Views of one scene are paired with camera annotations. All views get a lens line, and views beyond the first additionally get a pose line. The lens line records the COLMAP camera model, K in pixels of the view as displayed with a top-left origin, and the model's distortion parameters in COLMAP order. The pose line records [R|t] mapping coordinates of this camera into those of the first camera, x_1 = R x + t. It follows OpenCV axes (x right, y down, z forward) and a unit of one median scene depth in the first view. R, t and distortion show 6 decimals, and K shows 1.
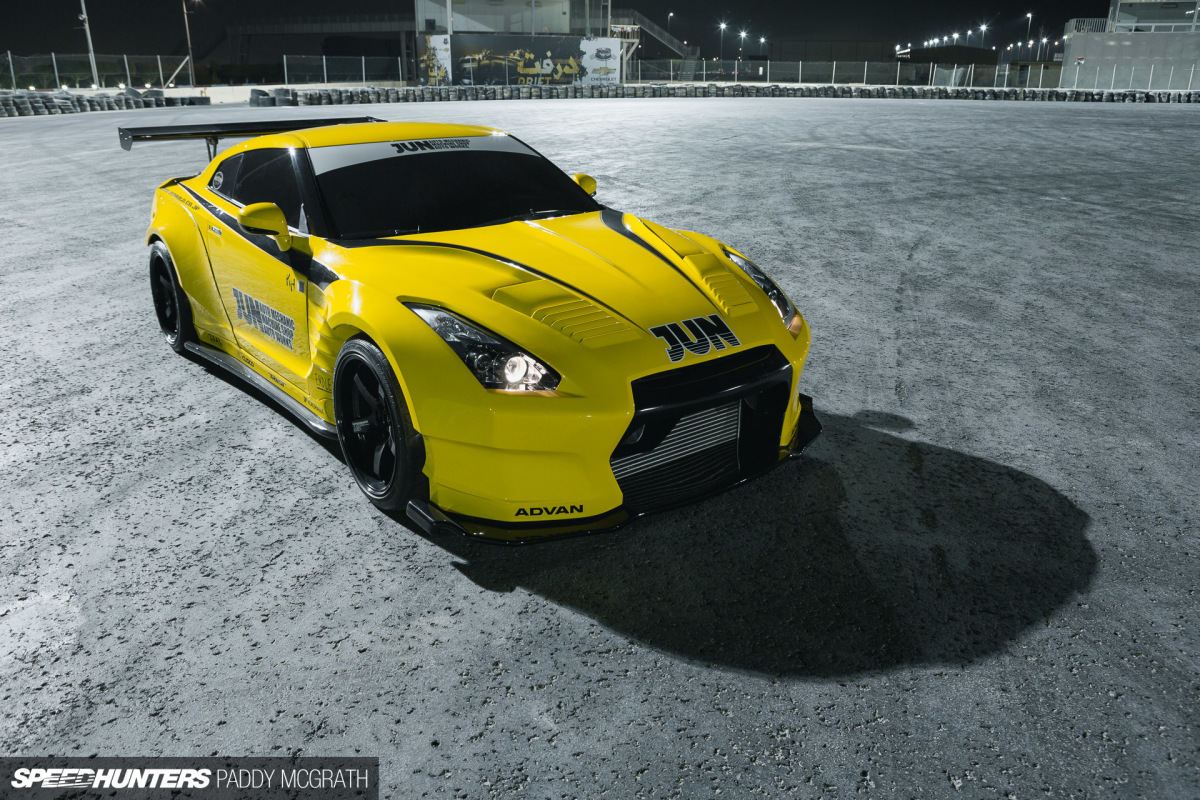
lens RADIAL K [[964.7, 0, 601.1], [0, 964.7, 399.8], [0, 0, 1]] dist [-0.000684, -0.000521]
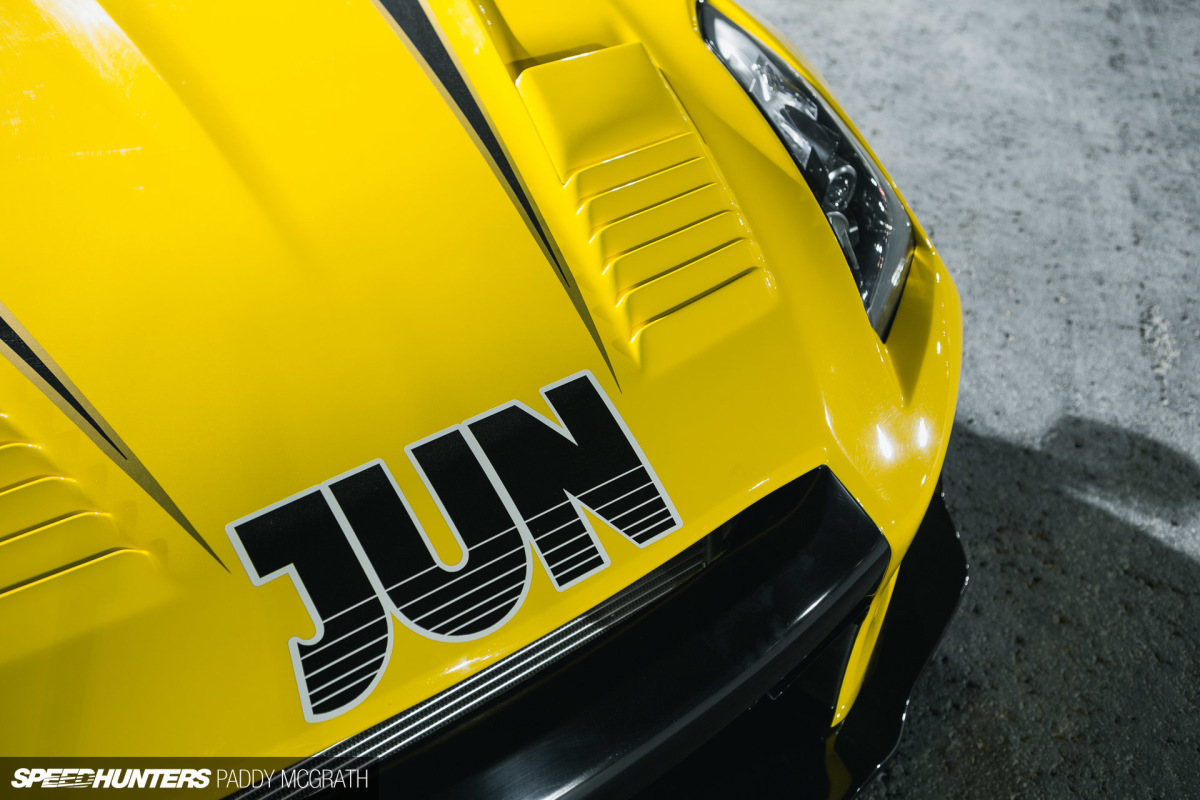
lens RADIAL K [[1096.1, 0, 599.2], [0, 1096.1, 401.1], [0, 0, 1]] dist [0.006928, 0.000000]
pose [[0.998704, 0.004190, -0.050719, 0.091325], [0.010154, 0.960162, 0.279259, -0.106235], [0.049869, -0.279412, 0.958875, 0.491838]]
